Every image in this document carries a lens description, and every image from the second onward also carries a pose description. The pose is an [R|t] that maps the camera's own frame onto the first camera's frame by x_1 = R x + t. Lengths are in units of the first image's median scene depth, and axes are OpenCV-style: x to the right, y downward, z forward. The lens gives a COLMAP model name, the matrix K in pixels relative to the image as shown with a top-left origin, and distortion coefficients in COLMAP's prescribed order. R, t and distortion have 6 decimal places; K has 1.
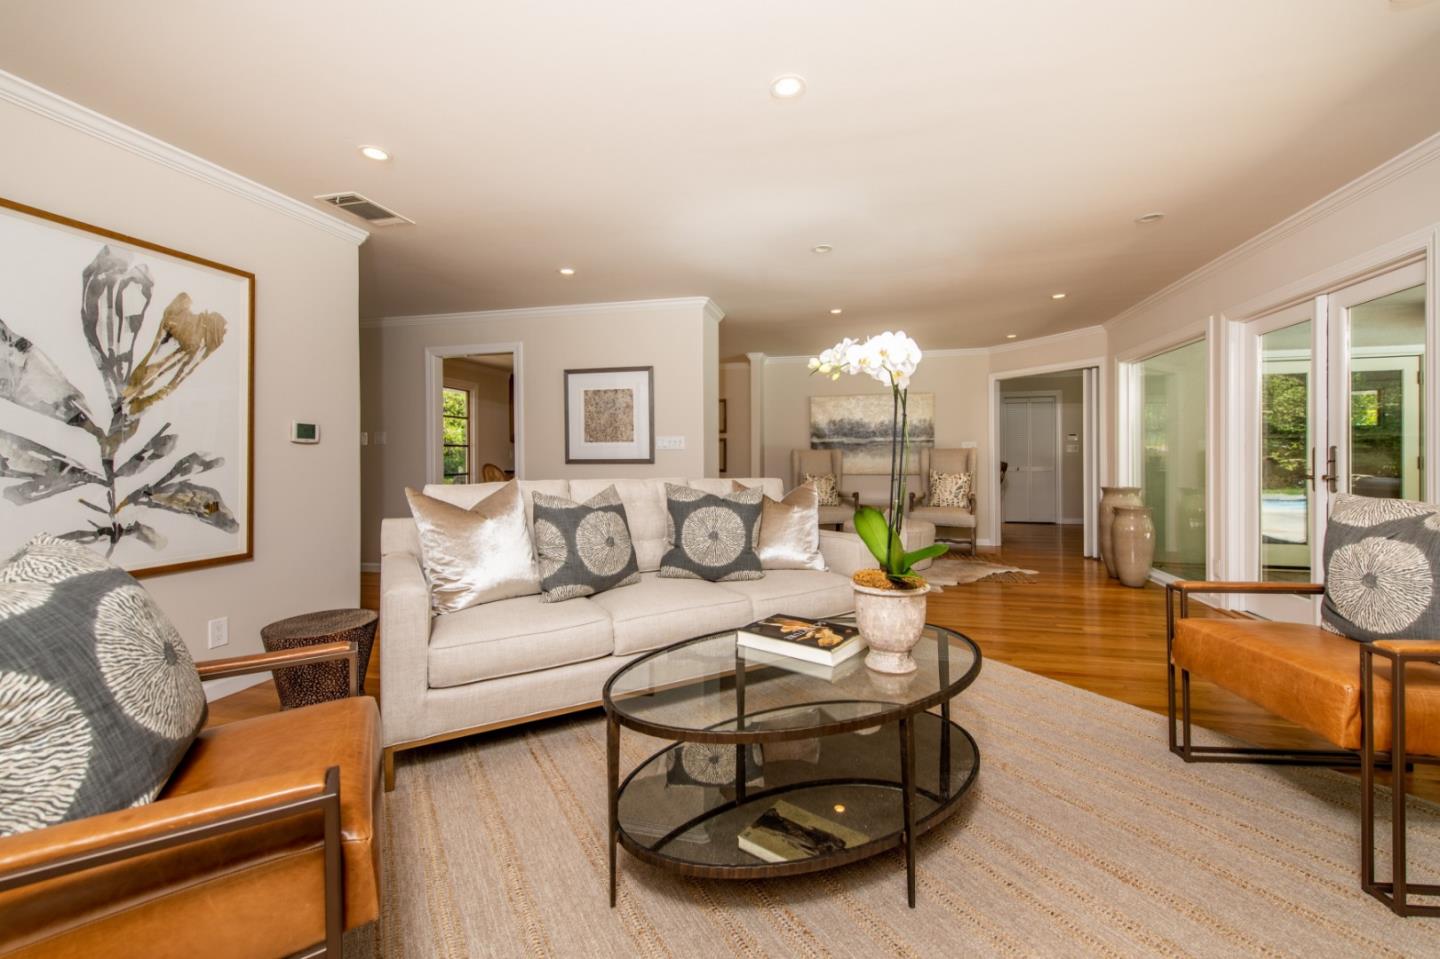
lens RADIAL K [[598.8, 0, 723.4], [0, 598.8, 460.4], [0, 0, 1]] dist [0.001204, 0.000085]
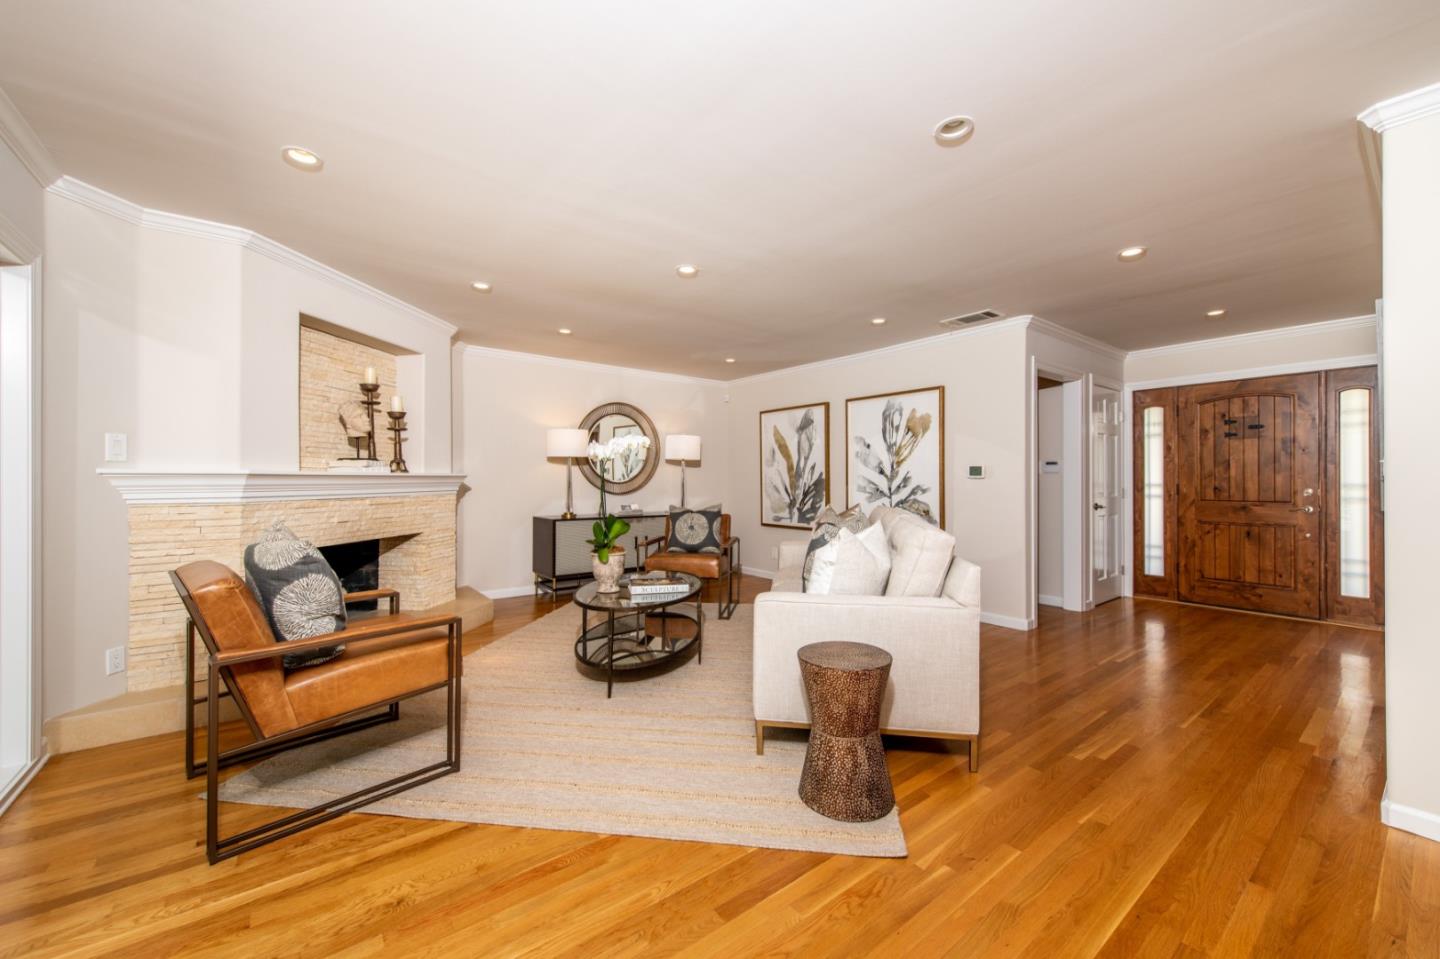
lens RADIAL K [[558.7, 0, 720.0], [0, 558.7, 479.5], [0, 0, 1]] dist [-0.000463, -0.000085]
pose [[-0.627885, 0.004263, -0.778294, 1.119700], [0.000469, 0.999987, 0.005099, -0.044510], [0.778306, 0.002837, -0.627879, 1.819913]]
